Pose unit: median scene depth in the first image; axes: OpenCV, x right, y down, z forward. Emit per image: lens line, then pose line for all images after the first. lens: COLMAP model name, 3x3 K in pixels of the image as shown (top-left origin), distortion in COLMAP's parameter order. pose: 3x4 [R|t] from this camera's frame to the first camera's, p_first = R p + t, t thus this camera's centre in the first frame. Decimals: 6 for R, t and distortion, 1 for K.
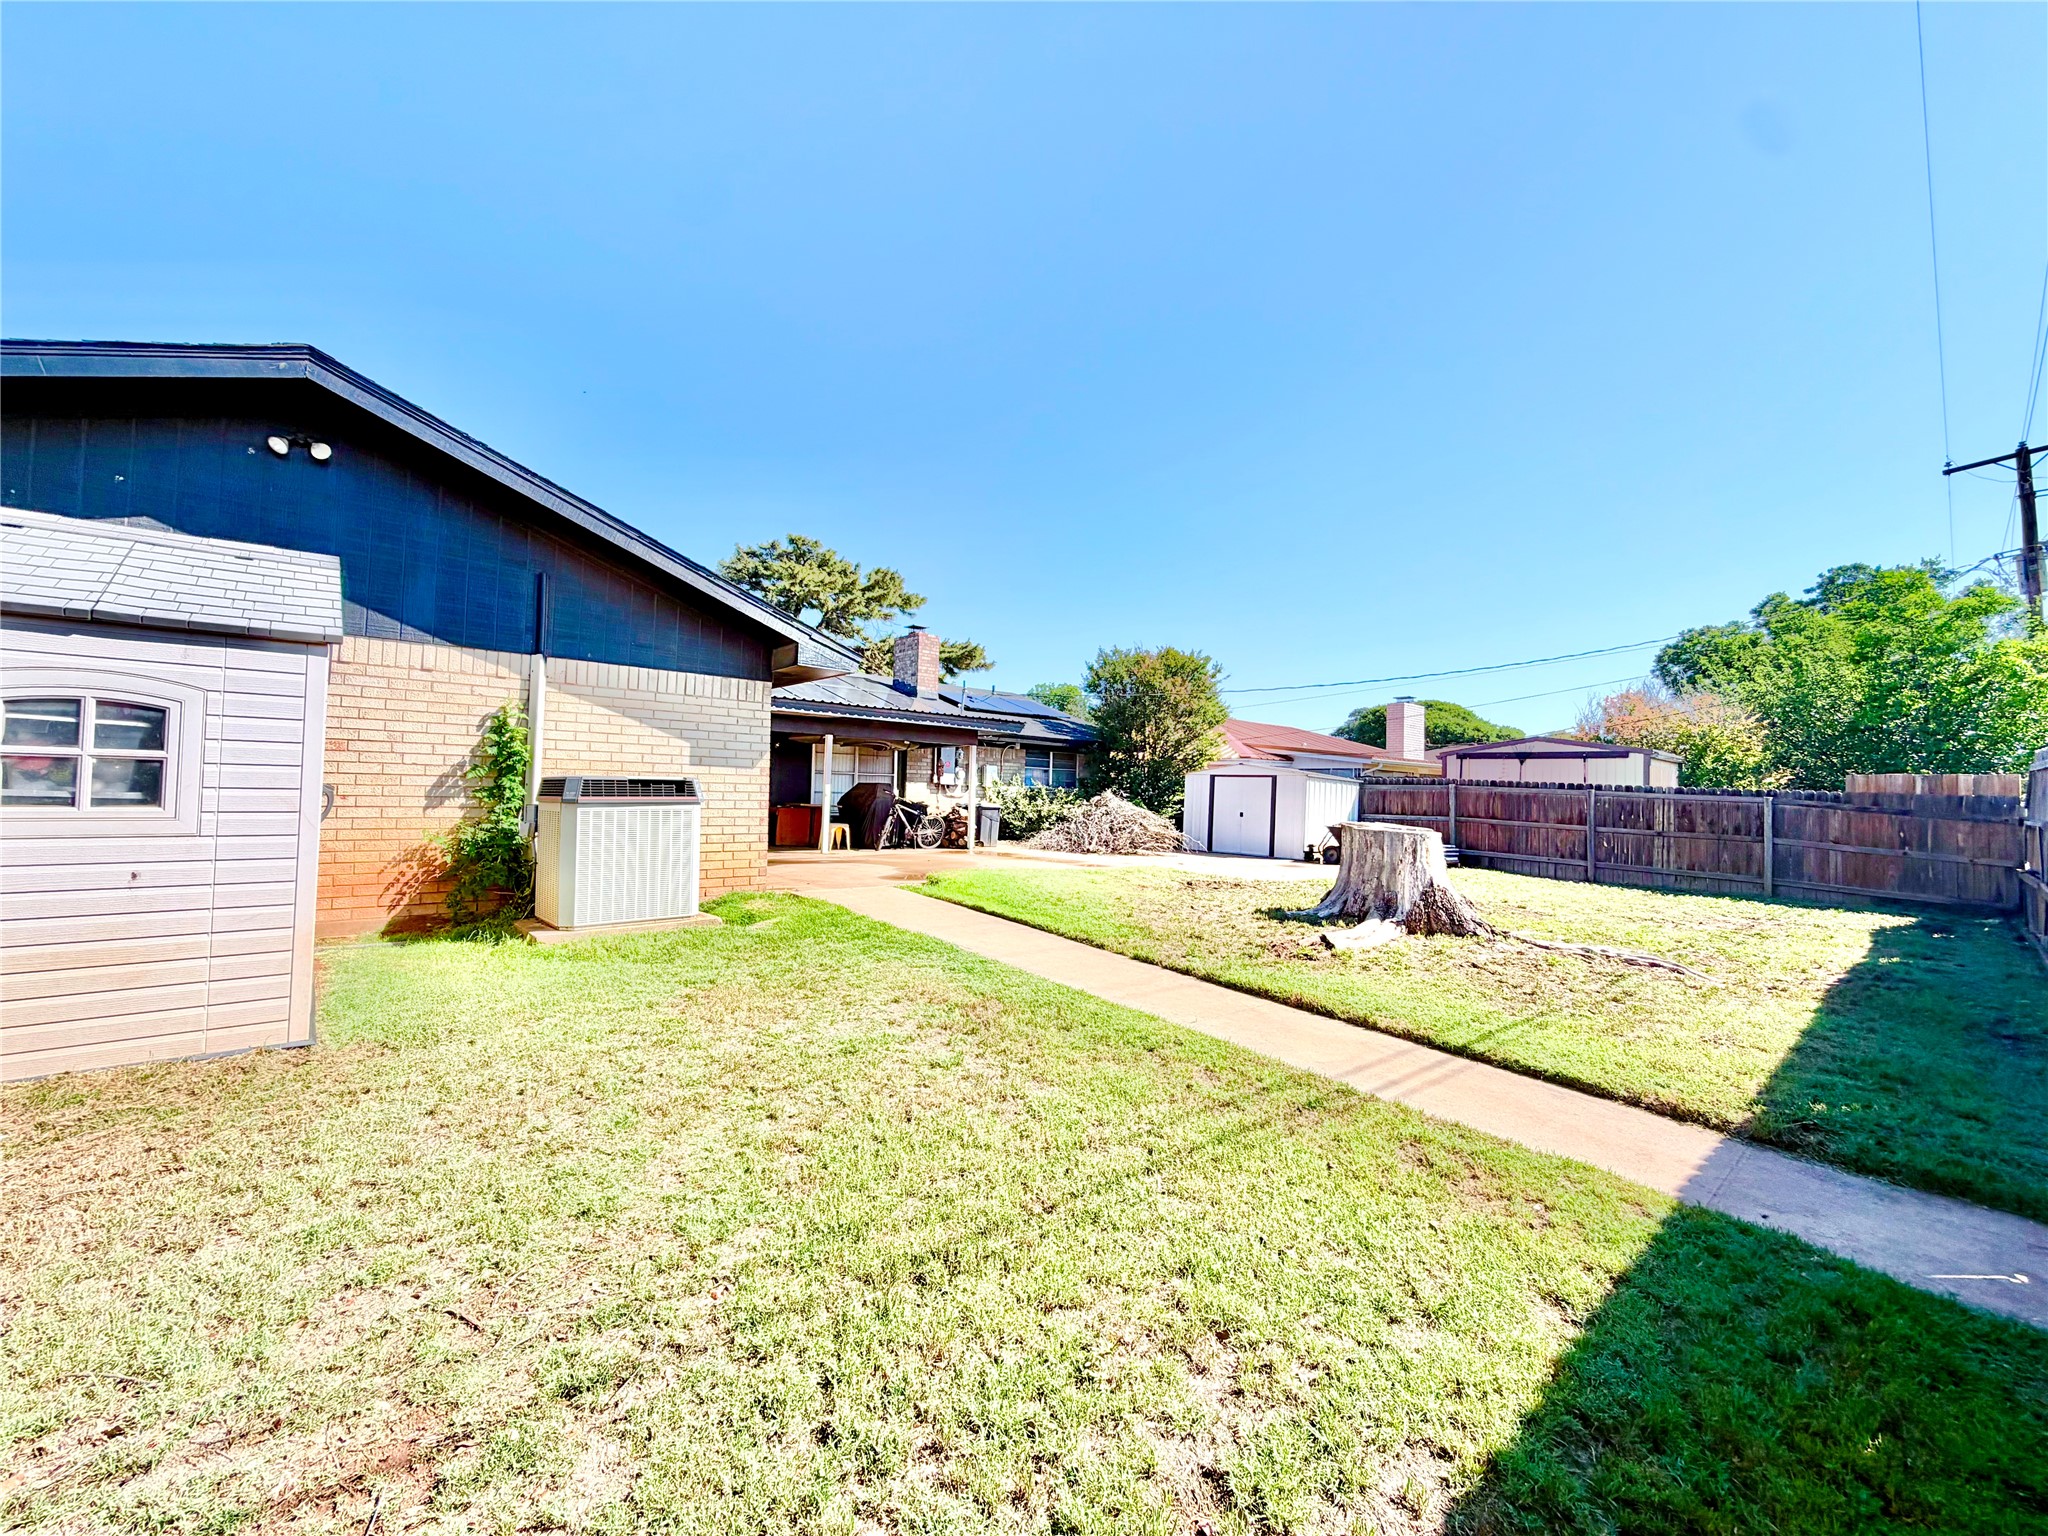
lens RADIAL K [[822.8, 0, 1020.8], [0, 822.8, 774.4], [0, 0, 1]] dist [0.002007, -0.000084]
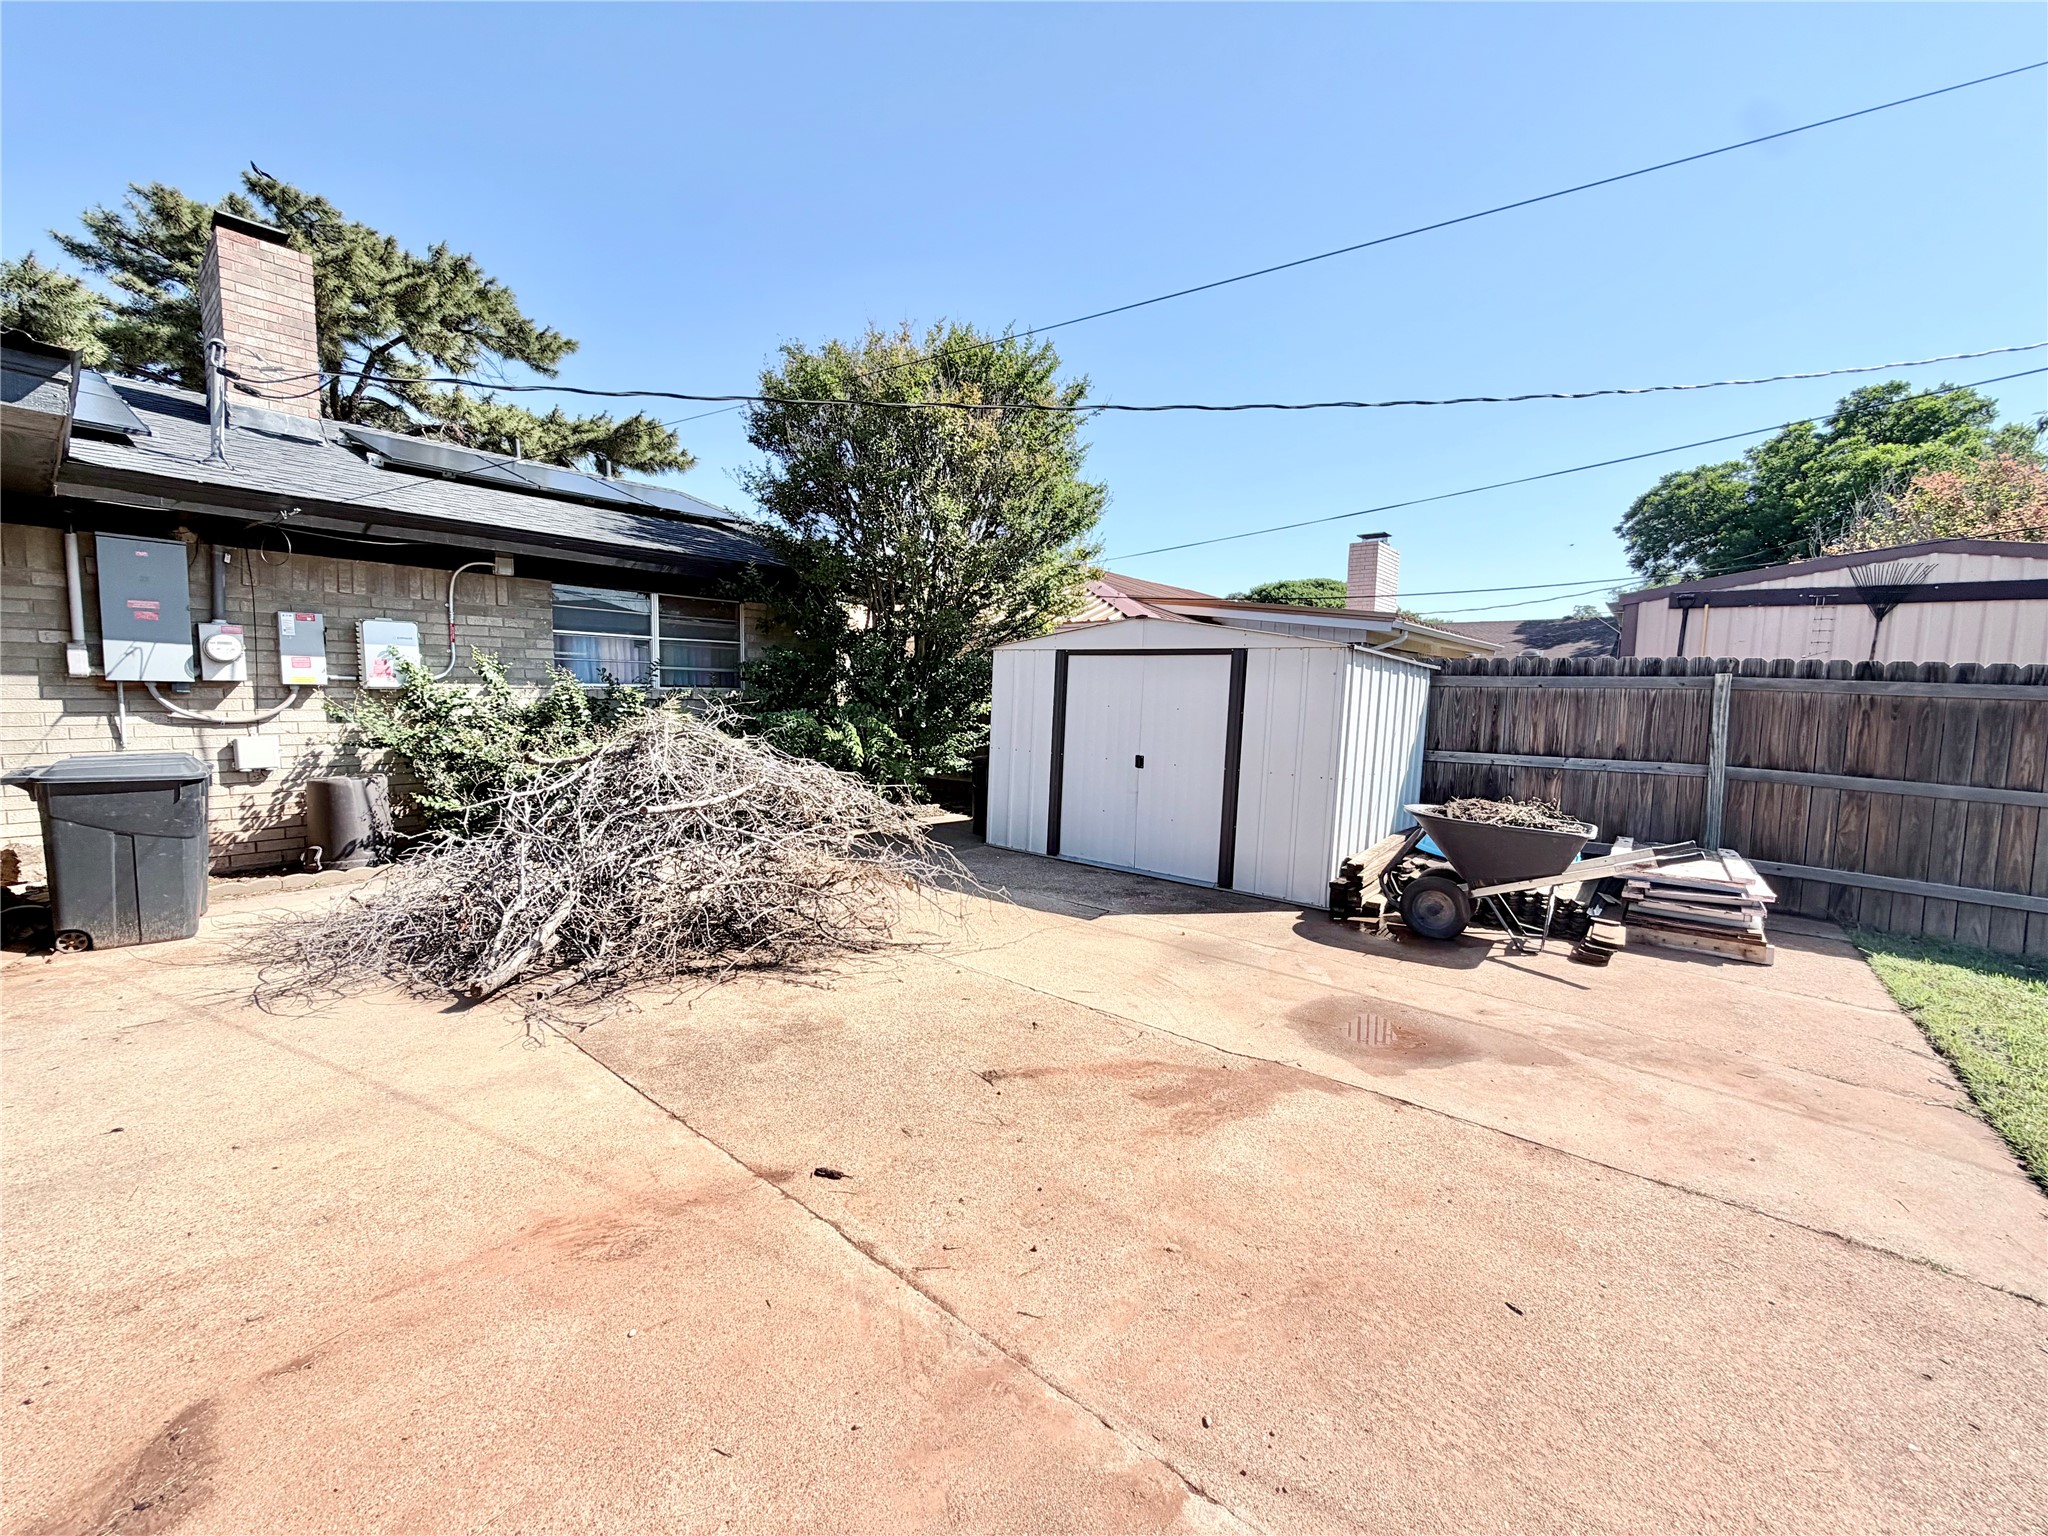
lens RADIAL K [[822.8, 0, 1012.6], [0, 822.8, 766.3], [0, 0, 1]] dist [0.002007, -0.000084]
pose [[0.989006, -0.019801, 0.146541, 0.225234], [0.001883, 0.992600, 0.121416, 0.010203], [-0.147861, -0.119805, 0.981725, 0.916603]]
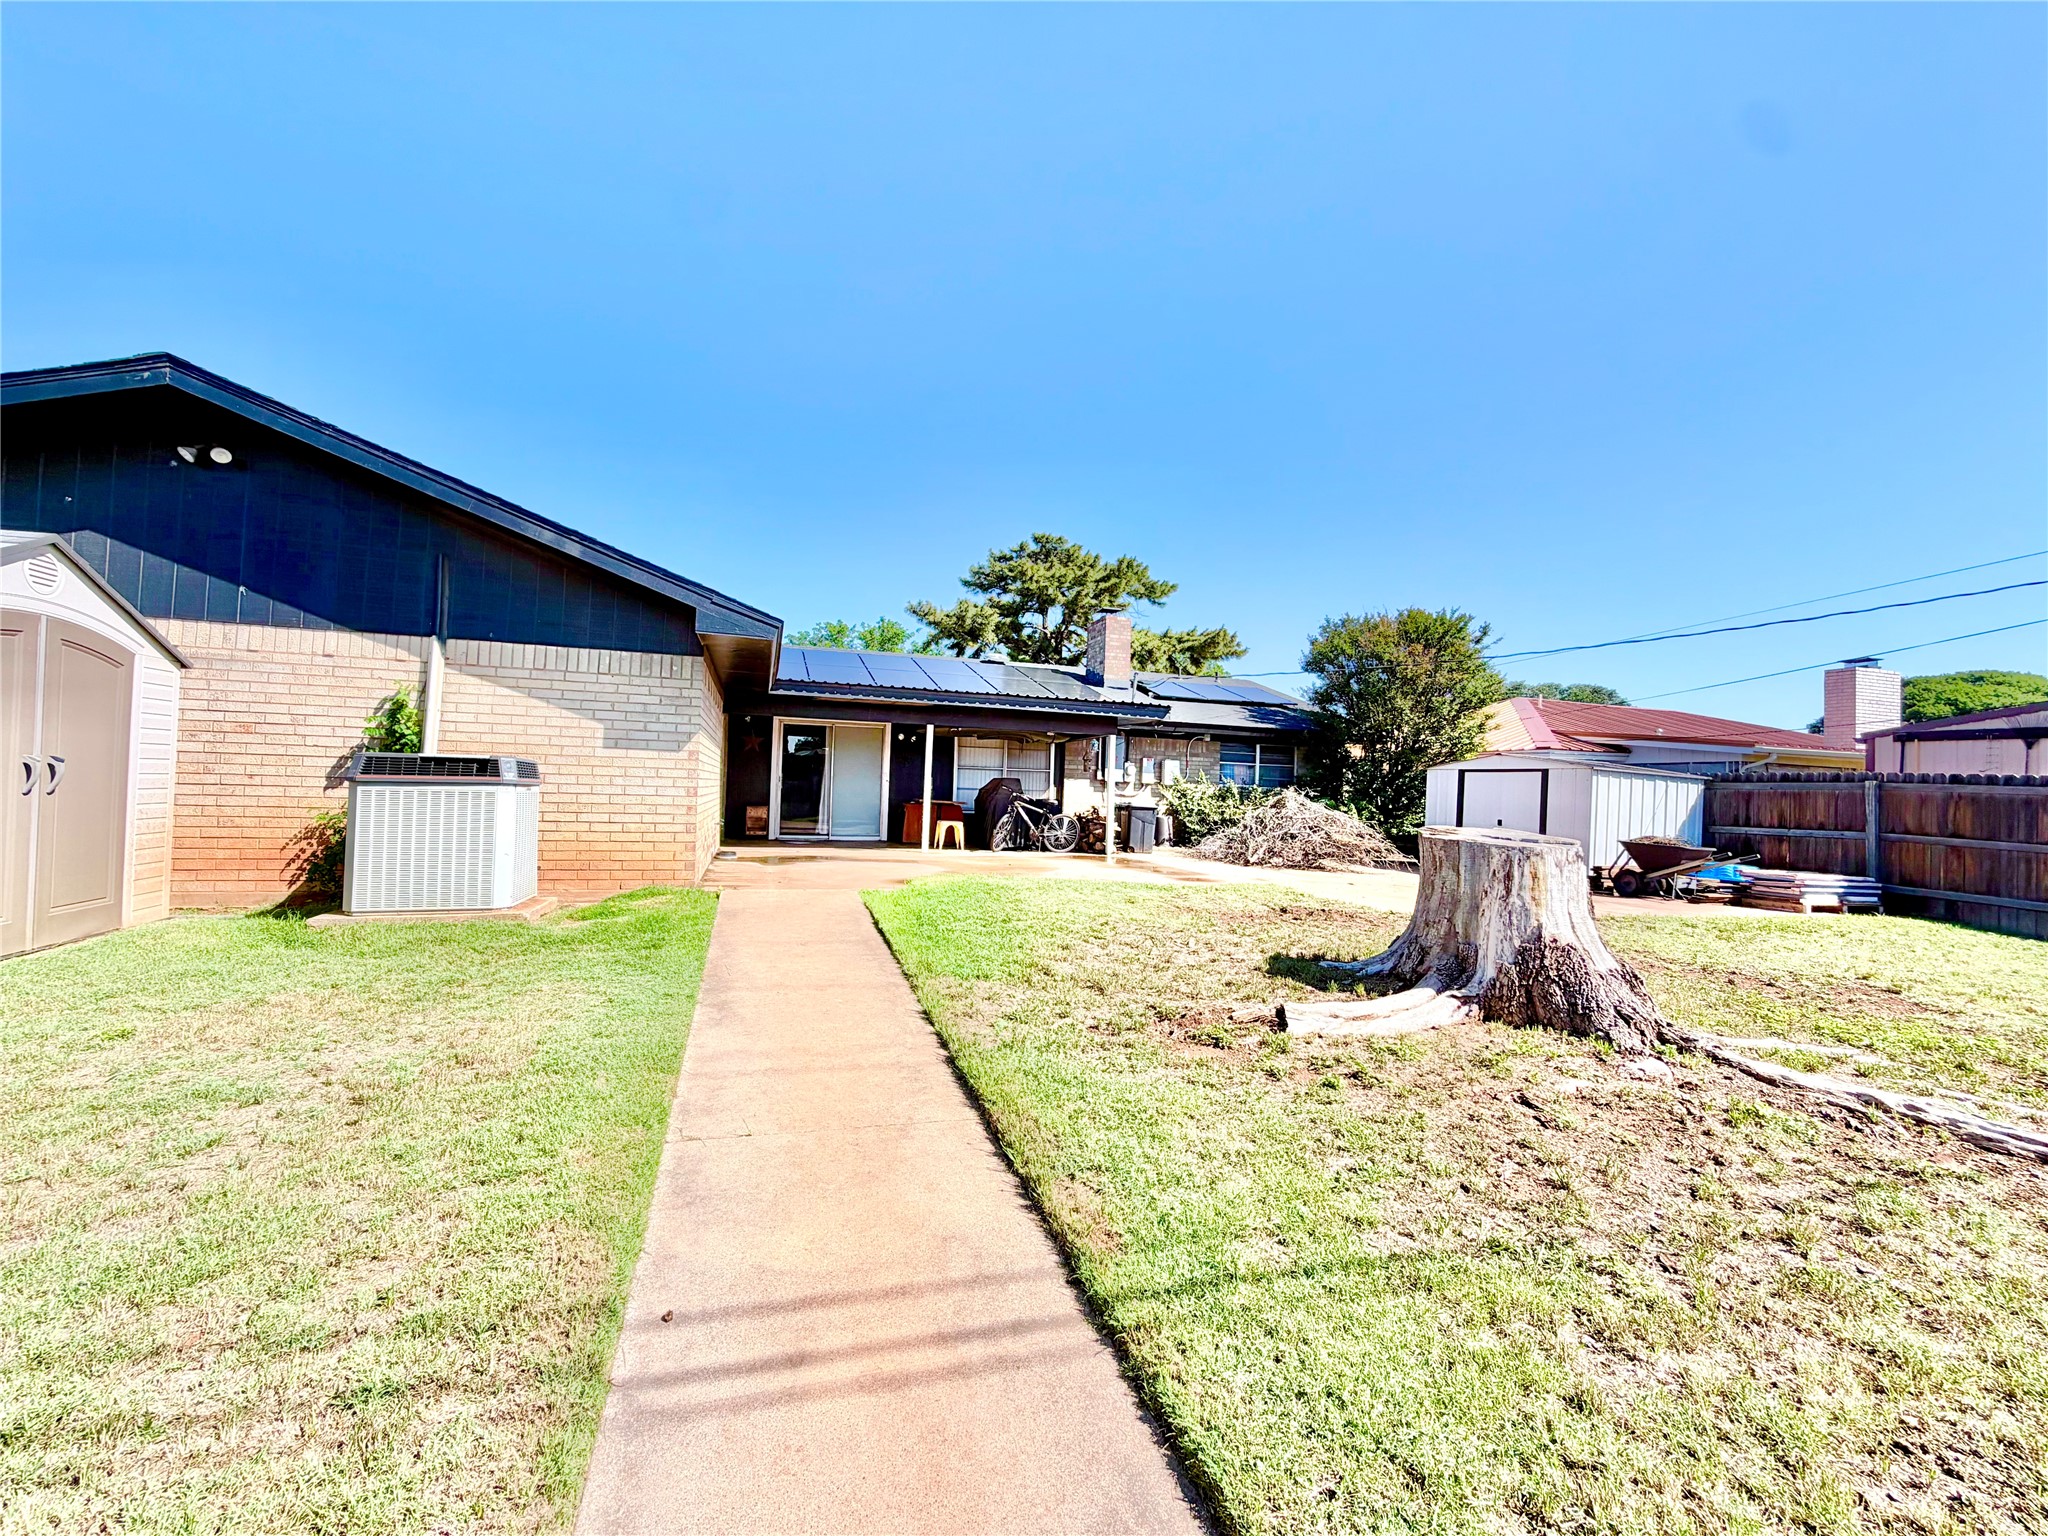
lens RADIAL K [[822.8, 0, 1013.7], [0, 822.8, 772.8], [0, 0, 1]] dist [0.002007, -0.000084]
pose [[0.911612, -0.003851, -0.411033, 0.241978], [0.000035, 0.999957, -0.009290, 0.015153], [0.411051, 0.008455, 0.911573, 0.199368]]
